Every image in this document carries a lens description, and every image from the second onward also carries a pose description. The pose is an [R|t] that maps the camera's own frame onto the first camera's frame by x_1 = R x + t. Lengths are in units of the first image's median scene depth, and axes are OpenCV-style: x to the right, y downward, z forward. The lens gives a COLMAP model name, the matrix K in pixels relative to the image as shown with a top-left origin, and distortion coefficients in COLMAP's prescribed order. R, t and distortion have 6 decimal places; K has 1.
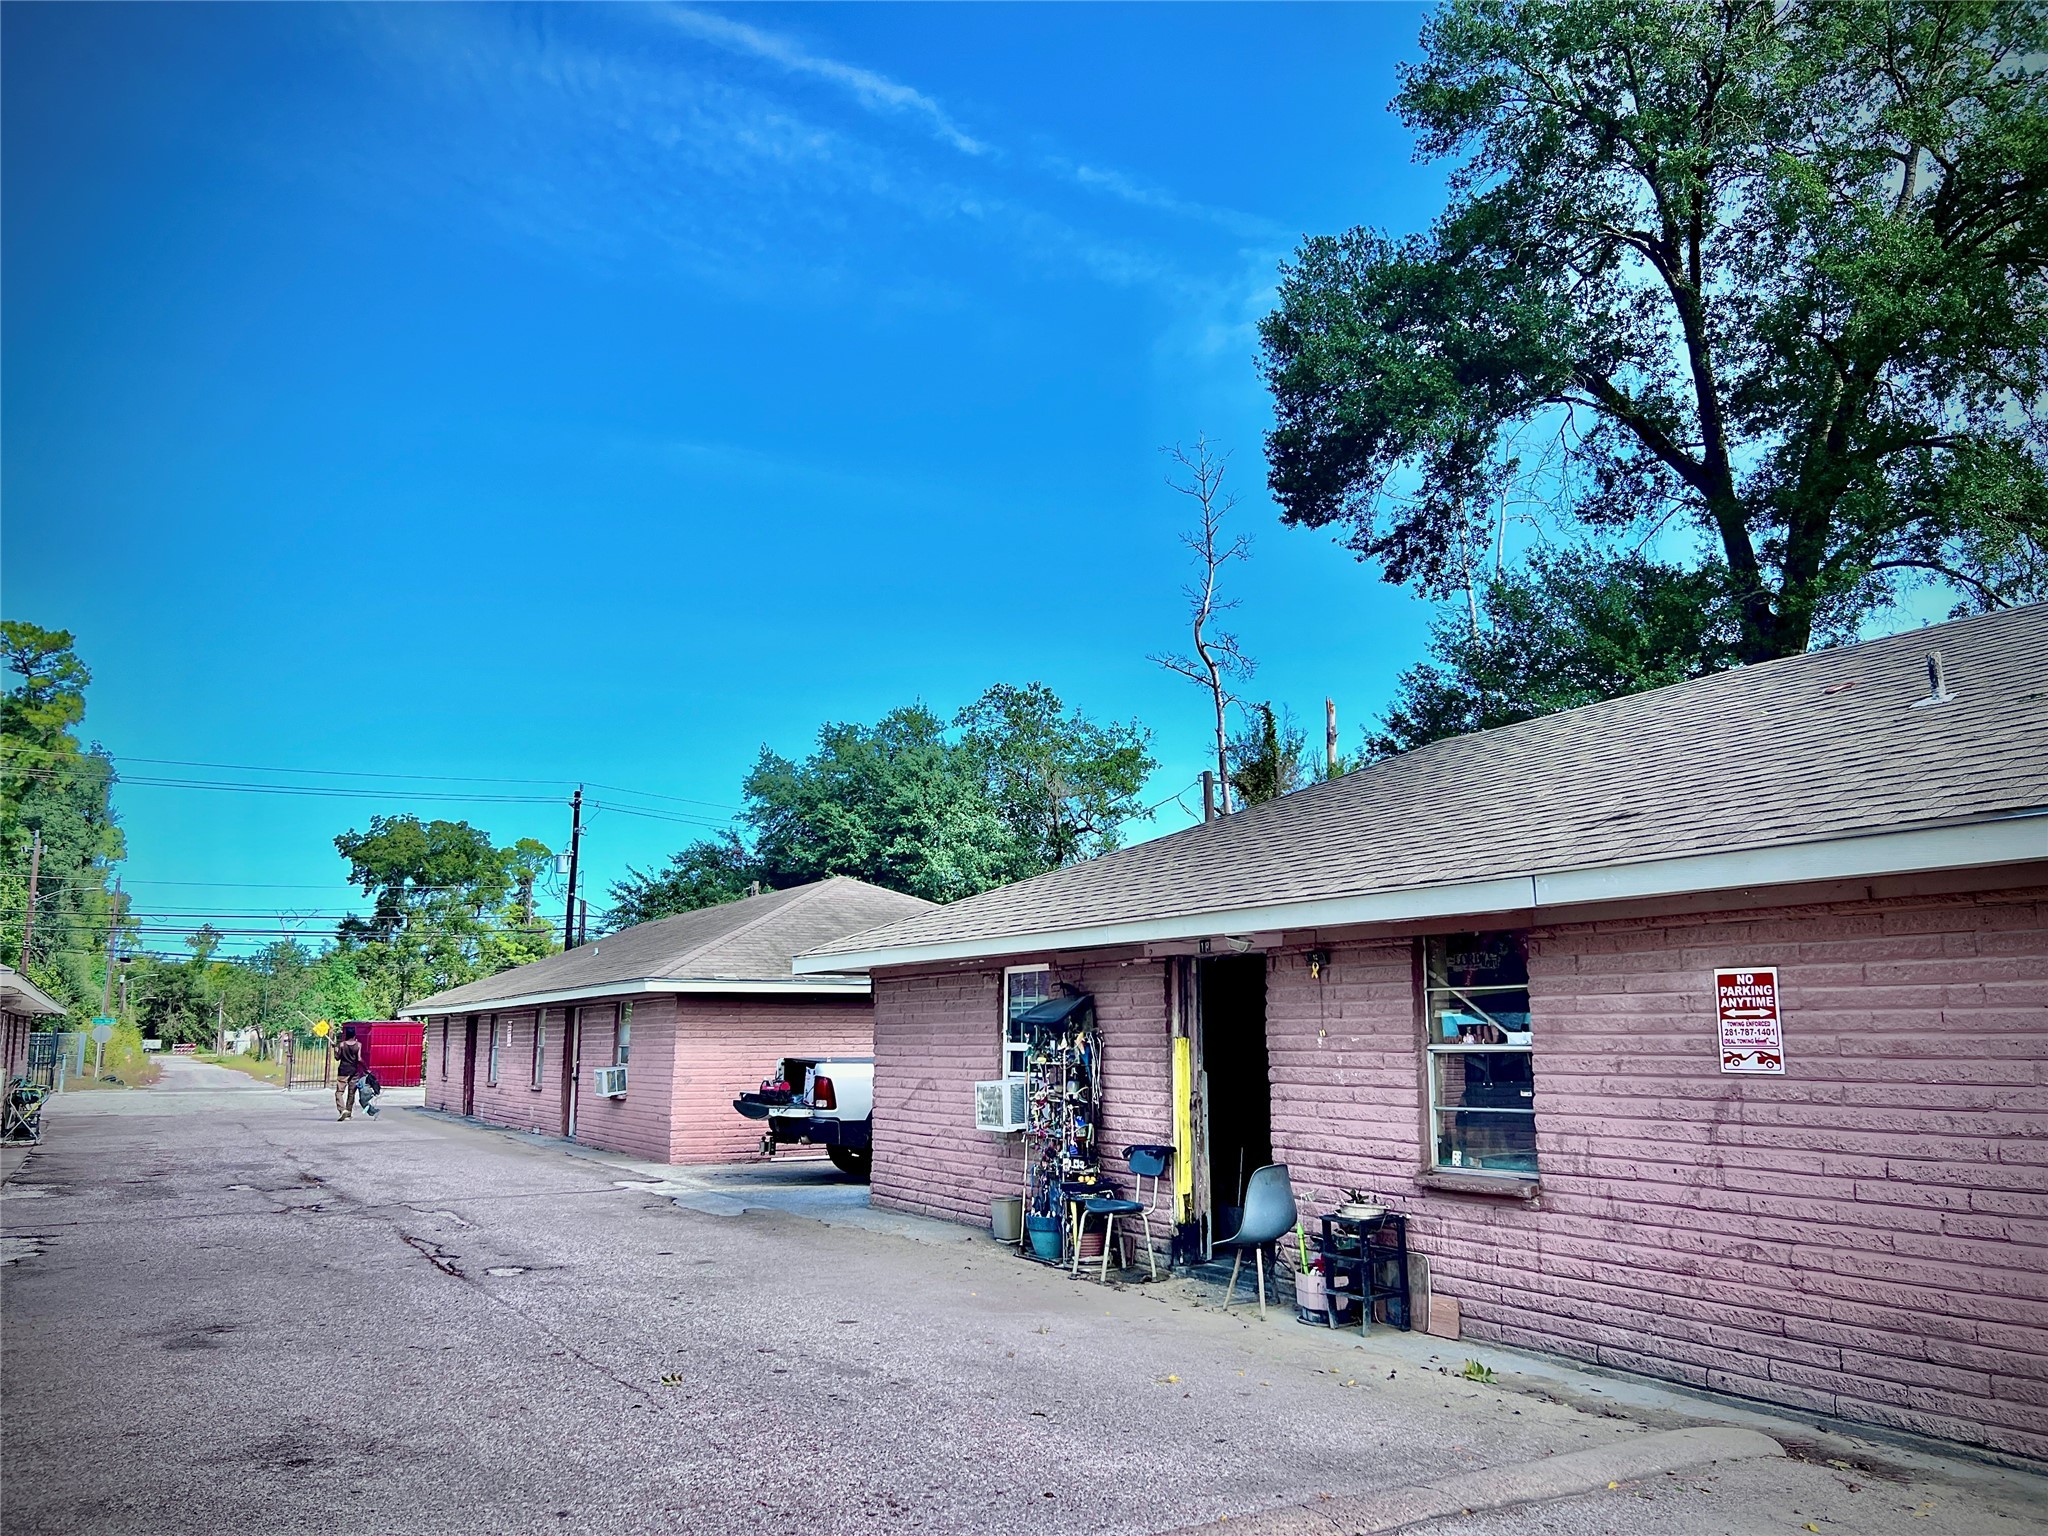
lens RADIAL K [[1547.1, 0, 1020.7], [0, 1547.1, 765.2], [0, 0, 1]] dist [0.050264, -0.033580]
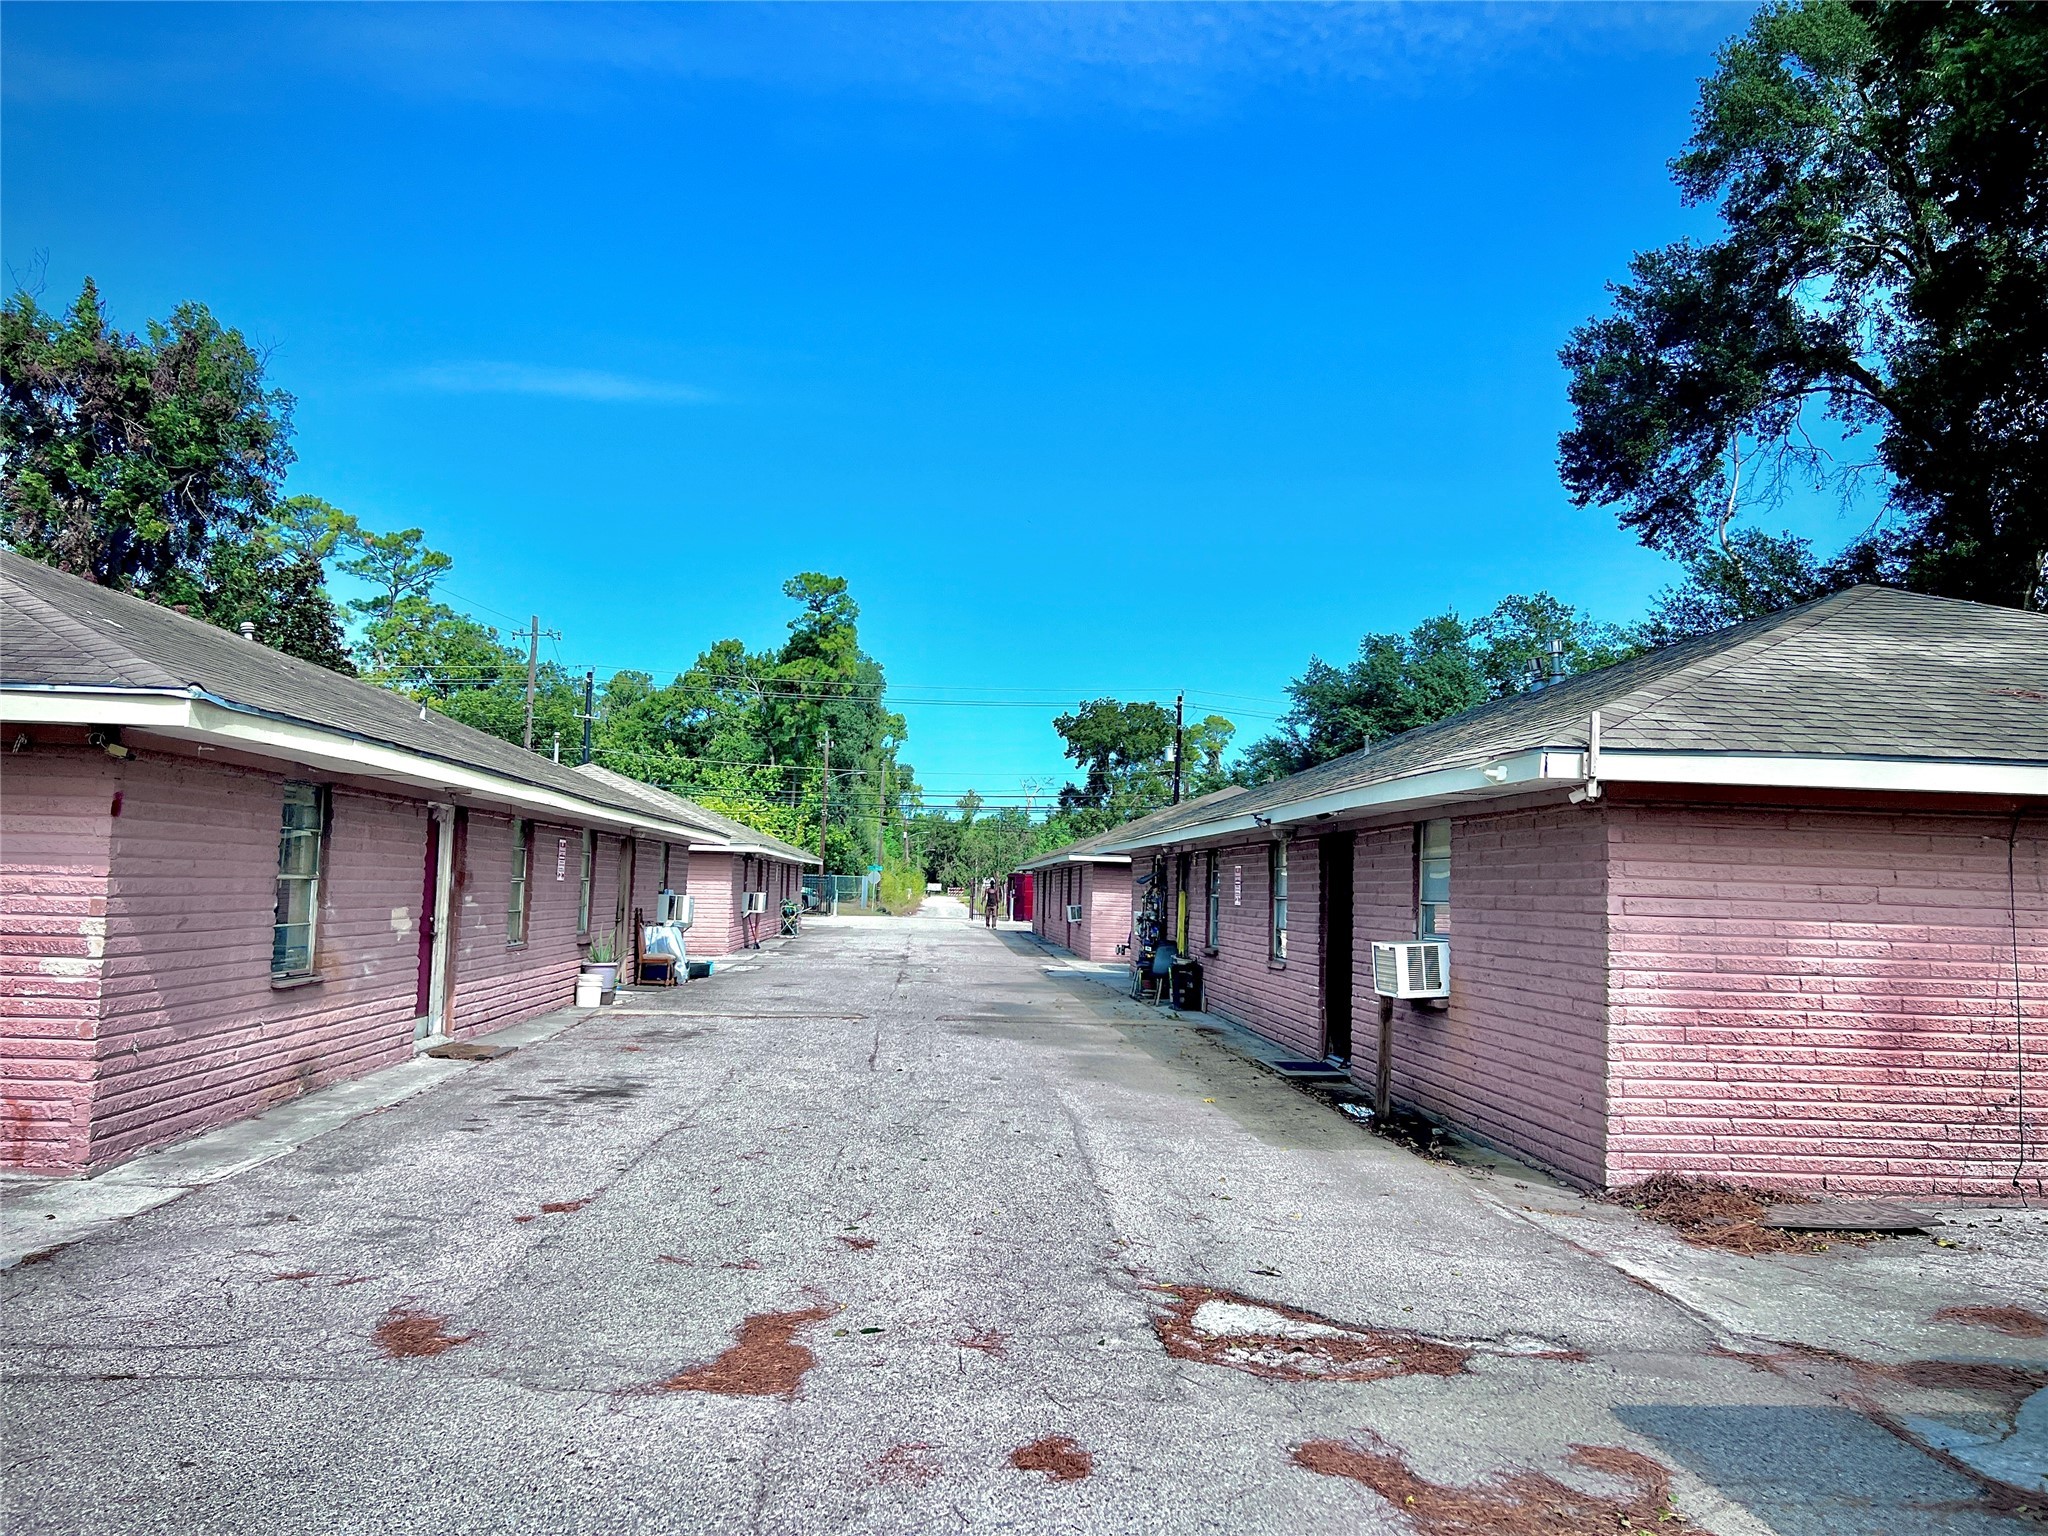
lens RADIAL K [[1547.1, 0, 1058.9], [0, 1547.1, 752.0], [0, 0, 1]] dist [0.050264, -0.033580]
pose [[0.907573, -0.011482, -0.419737, 0.097319], [0.045131, 0.996503, 0.070325, -0.019598], [0.417462, -0.082768, 0.904917, -0.111662]]
